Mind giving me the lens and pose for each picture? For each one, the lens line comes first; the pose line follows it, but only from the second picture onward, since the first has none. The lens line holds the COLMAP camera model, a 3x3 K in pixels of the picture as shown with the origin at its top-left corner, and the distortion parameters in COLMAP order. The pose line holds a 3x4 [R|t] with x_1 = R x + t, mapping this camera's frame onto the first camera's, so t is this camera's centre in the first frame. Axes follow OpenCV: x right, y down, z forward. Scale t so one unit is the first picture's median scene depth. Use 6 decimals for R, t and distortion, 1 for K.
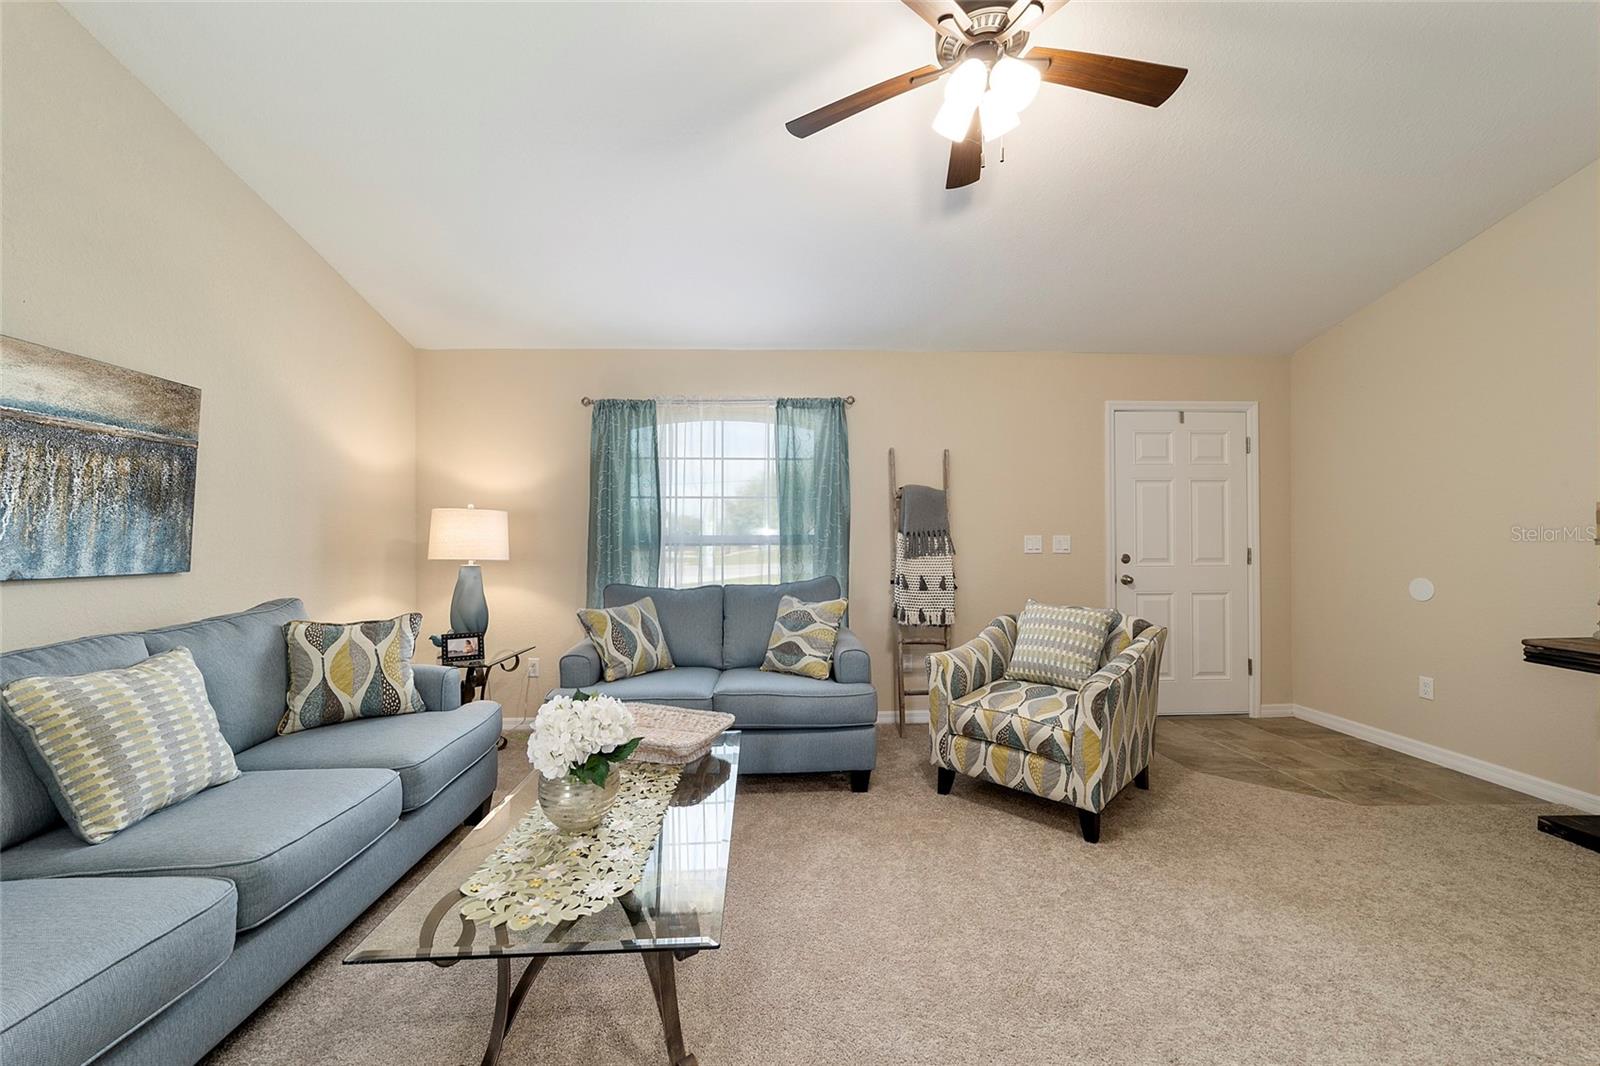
lens RADIAL K [[613.7, 0, 801.5], [0, 613.7, 538.3], [0, 0, 1]] dist [-0.012828, 0.008618]
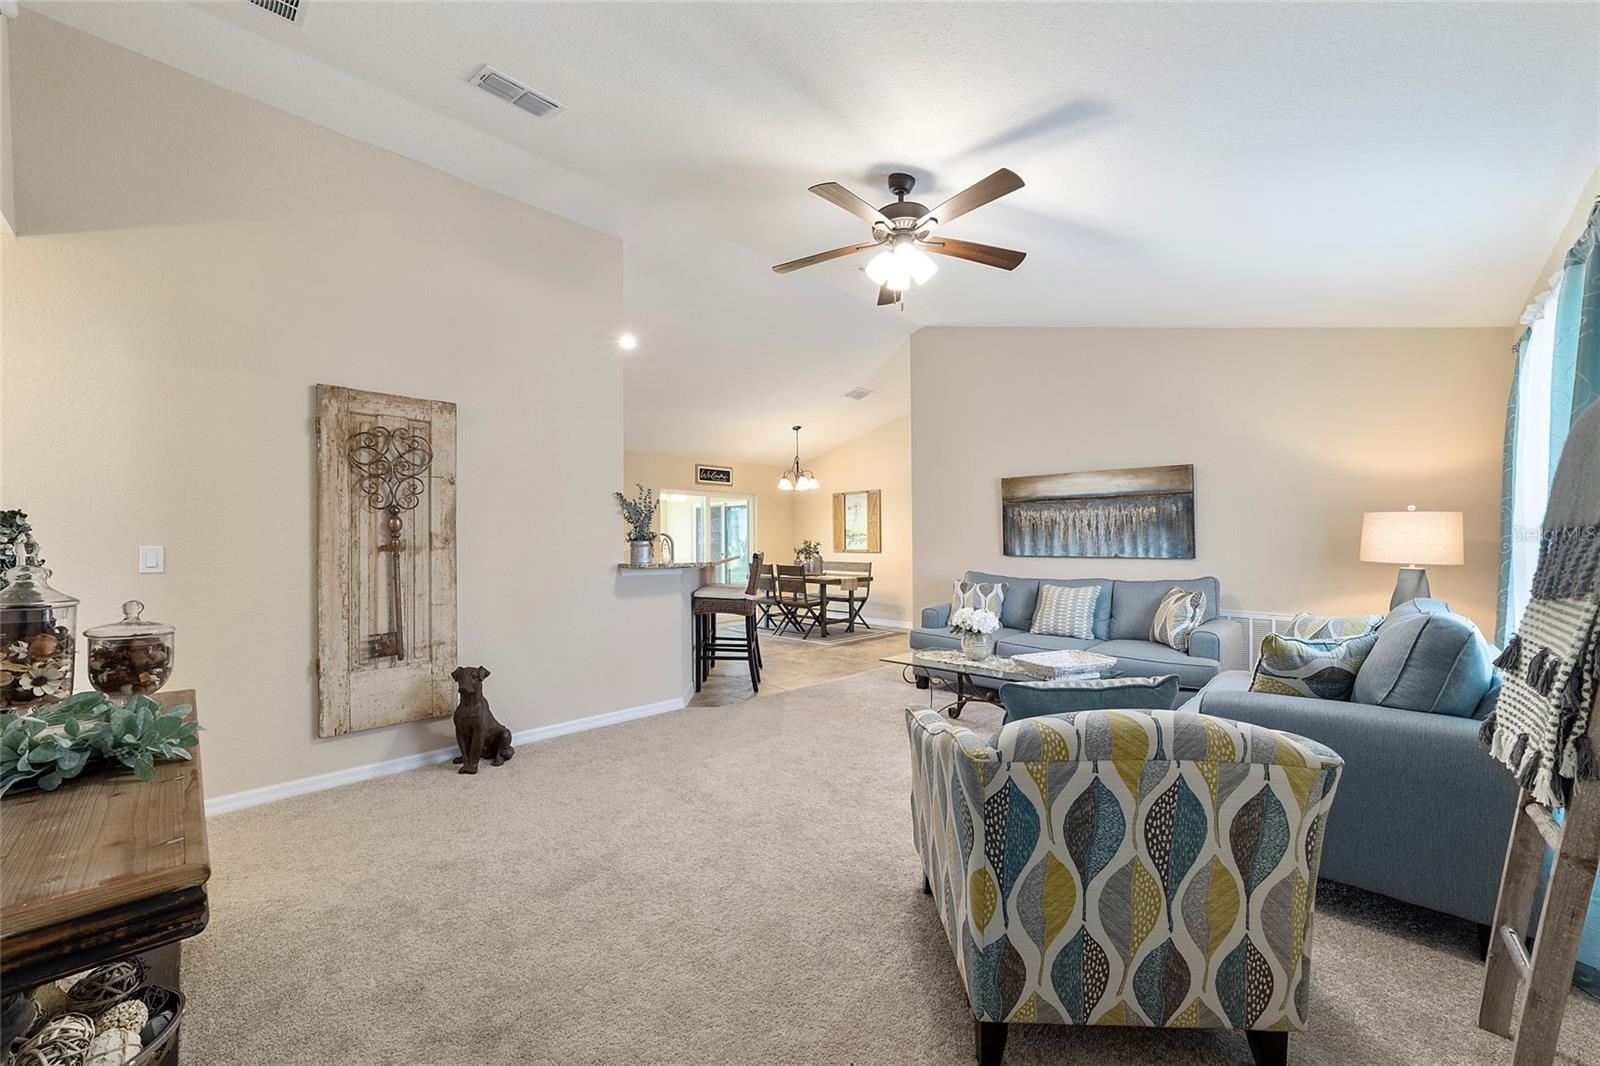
lens RADIAL K [[619.5, 0, 795.0], [0, 619.5, 533.1], [0, 0, 1]] dist [-0.012834, 0.000050]
pose [[-0.731526, -0.002272, -0.681810, 0.885931], [0.009935, 0.999853, -0.013992, -0.008352], [0.681741, -0.017009, -0.731396, 1.092073]]
